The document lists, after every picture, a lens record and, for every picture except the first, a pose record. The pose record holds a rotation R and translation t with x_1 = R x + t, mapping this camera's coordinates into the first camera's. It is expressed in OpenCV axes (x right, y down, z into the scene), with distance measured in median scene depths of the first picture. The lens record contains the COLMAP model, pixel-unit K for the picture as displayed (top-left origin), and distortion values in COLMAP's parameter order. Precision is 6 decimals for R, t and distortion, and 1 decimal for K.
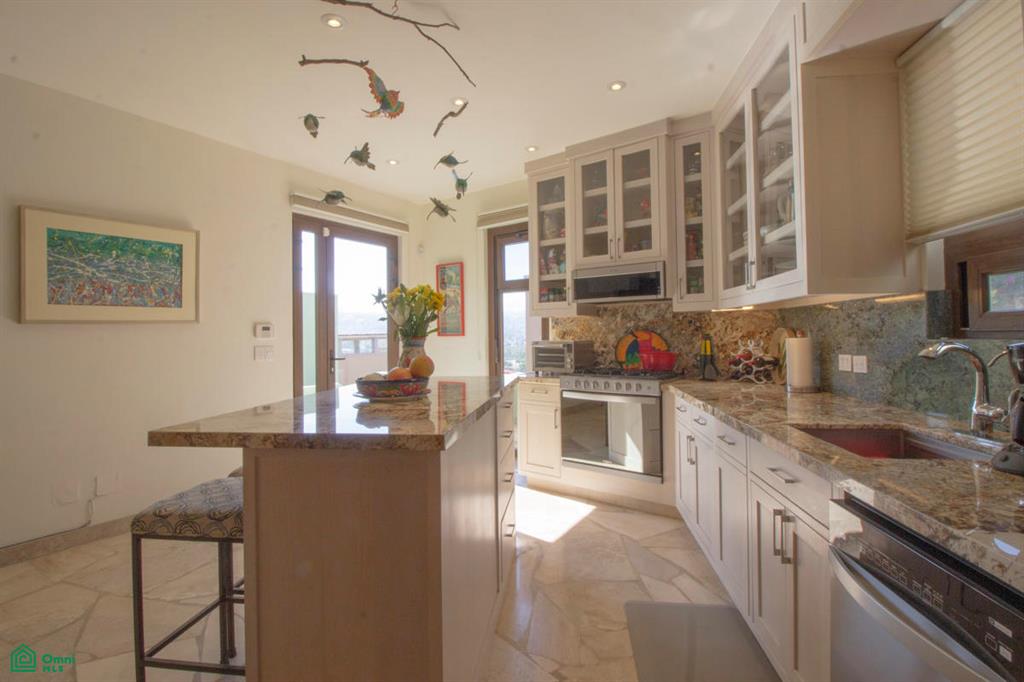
lens RADIAL K [[483.8, 0, 526.3], [0, 483.8, 328.9], [0, 0, 1]] dist [0.002333, -0.013825]
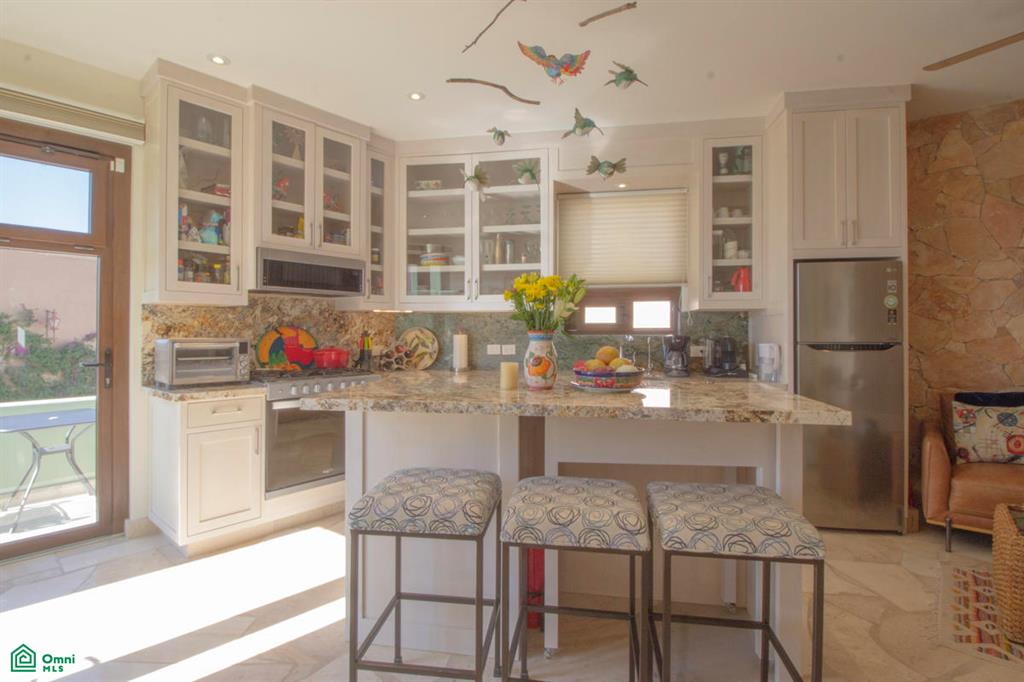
lens RADIAL K [[472.0, 0, 510.5], [0, 472.0, 328.8], [0, 0, 1]] dist [0.000301, -0.013189]
pose [[0.093020, 0.019289, 0.995477, -0.681193], [-0.014674, 0.999730, -0.018001, 0.019341], [-0.995556, -0.012933, 0.093278, 0.576608]]
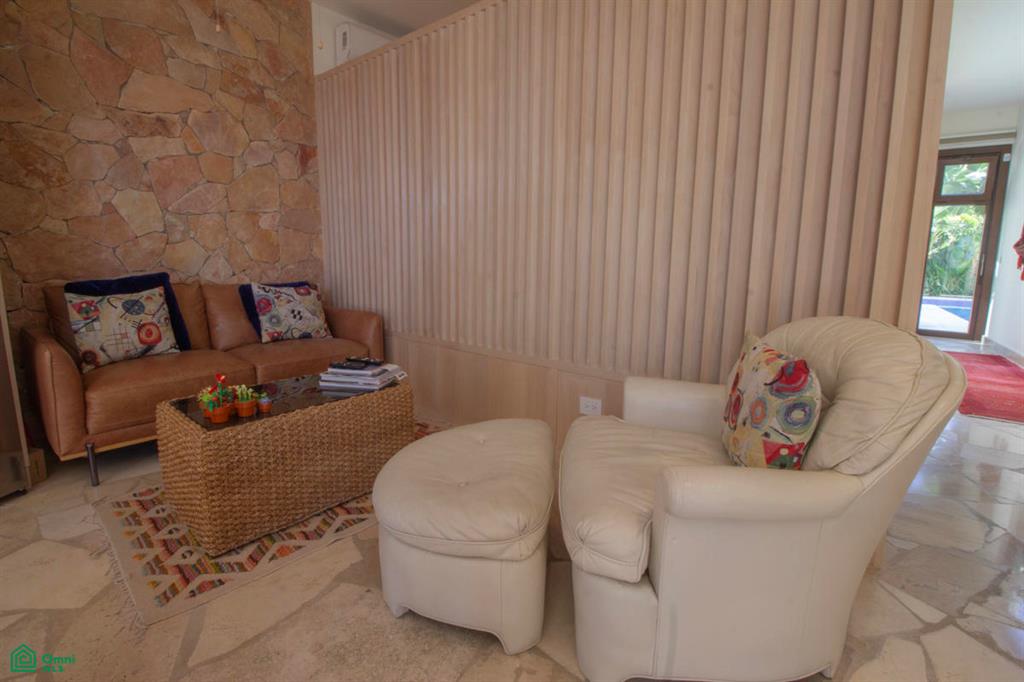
lens RADIAL K [[479.8, 0, 510.2], [0, 479.8, 327.4], [0, 0, 1]] dist [-0.000097, -0.009433]
pose [[-0.995199, -0.015709, 0.096602, -0.432697], [-0.002075, 0.990199, 0.139650, 0.076606], [-0.097849, 0.138779, -0.985478, 0.445300]]
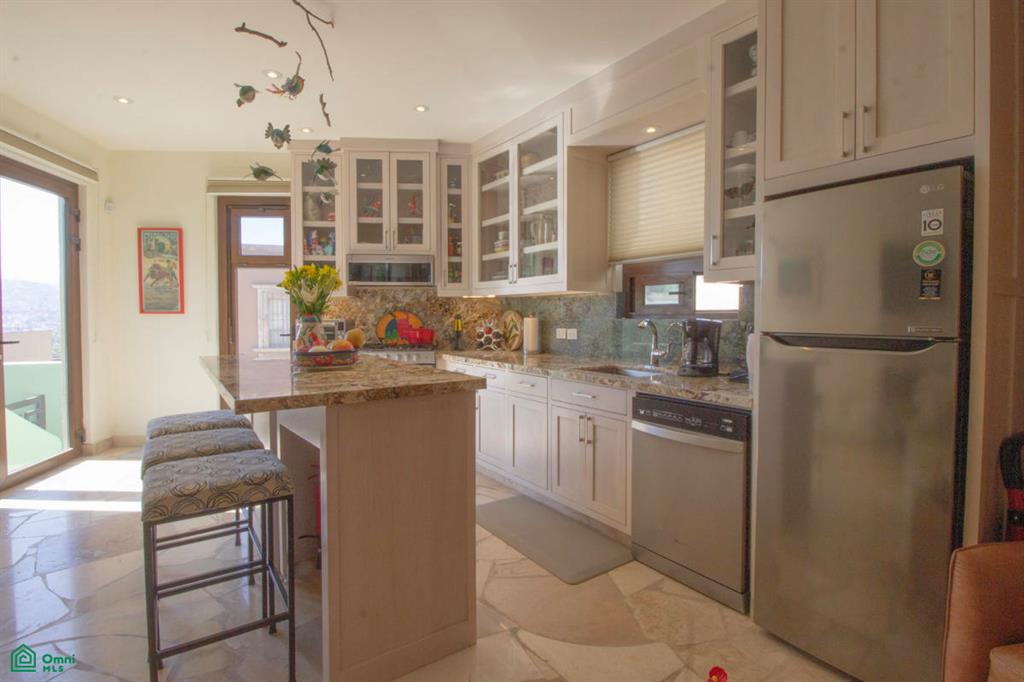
lens RADIAL K [[472.0, 0, 510.5], [0, 472.0, 328.8], [0, 0, 1]] dist [0.000301, -0.013189]
pose [[0.757094, -0.006312, 0.653276, -0.349253], [-0.018796, 0.999329, 0.031438, 0.006048], [-0.653036, -0.036080, 0.756467, -0.047904]]
